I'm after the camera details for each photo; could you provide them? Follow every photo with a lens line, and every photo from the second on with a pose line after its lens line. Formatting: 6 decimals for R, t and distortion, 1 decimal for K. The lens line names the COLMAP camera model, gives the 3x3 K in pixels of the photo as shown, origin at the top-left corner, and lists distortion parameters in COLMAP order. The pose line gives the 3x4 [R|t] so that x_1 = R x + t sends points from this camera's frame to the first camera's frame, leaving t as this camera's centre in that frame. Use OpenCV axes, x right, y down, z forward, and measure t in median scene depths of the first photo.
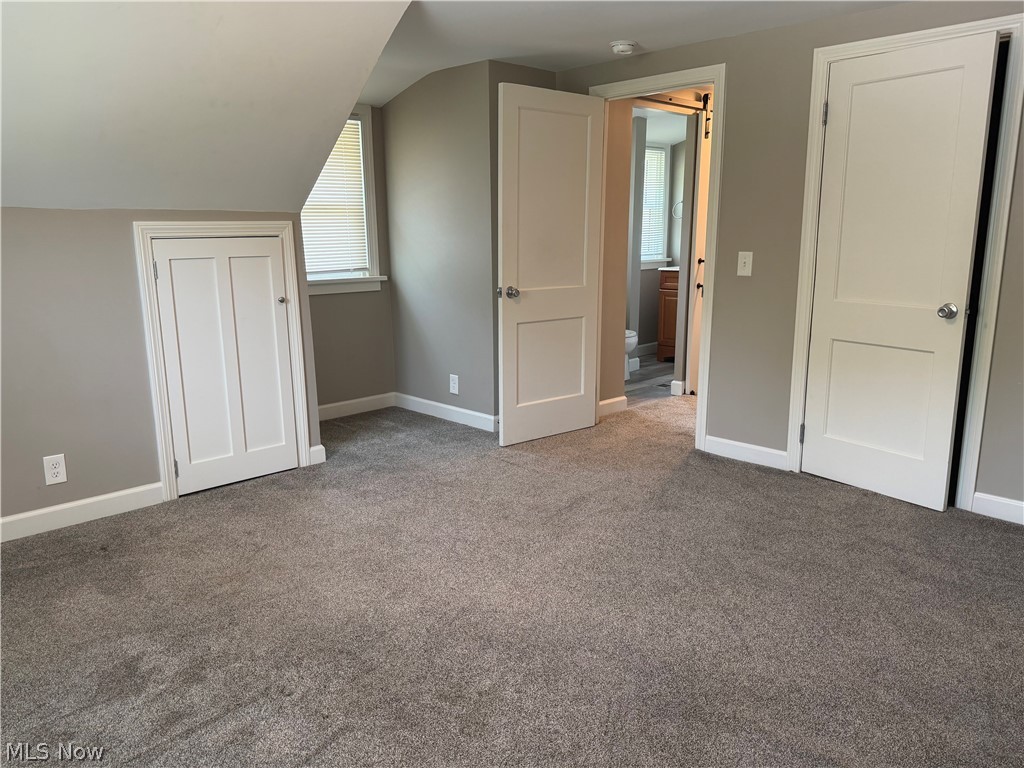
lens RADIAL K [[752.0, 0, 512.0], [0, 752.0, 384.0], [0, 0, 1]] dist [-0.000311, -0.000018]
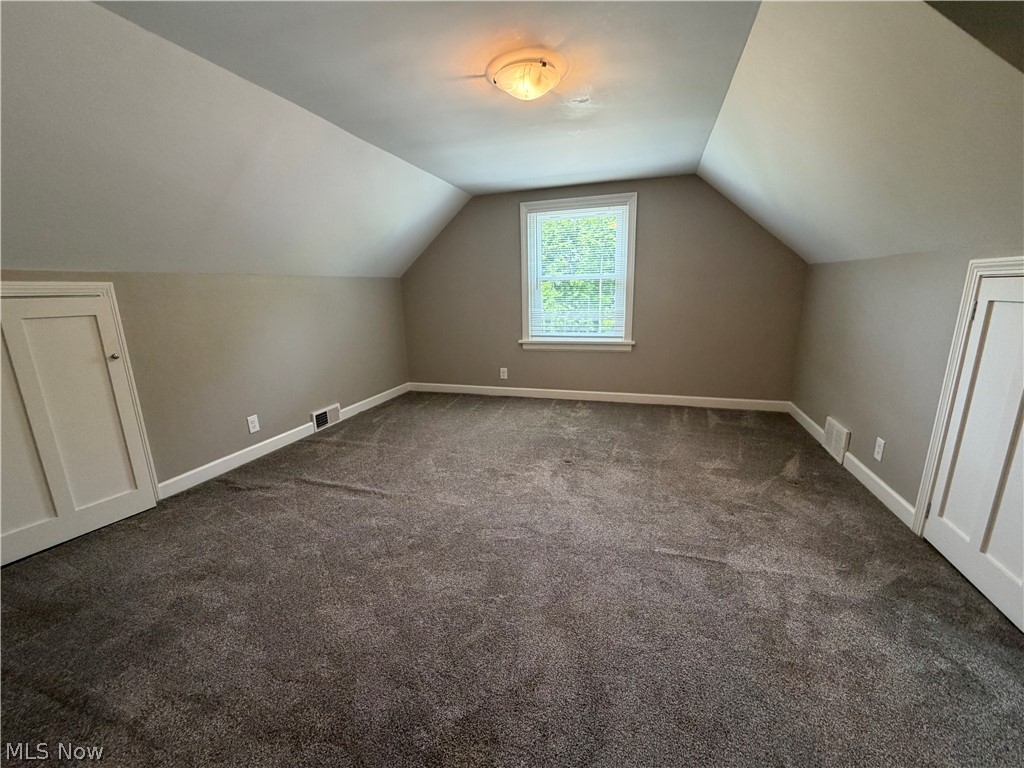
lens RADIAL K [[407.9, 0, 512.0], [0, 407.9, 384.0], [0, 0, 1]] dist [0.000782, 0.000062]
pose [[-0.883146, 0.133379, -0.449736, 0.285781], [-0.065694, 0.914113, 0.400103, -0.237853], [0.464475, 0.382894, -0.798533, 1.190299]]
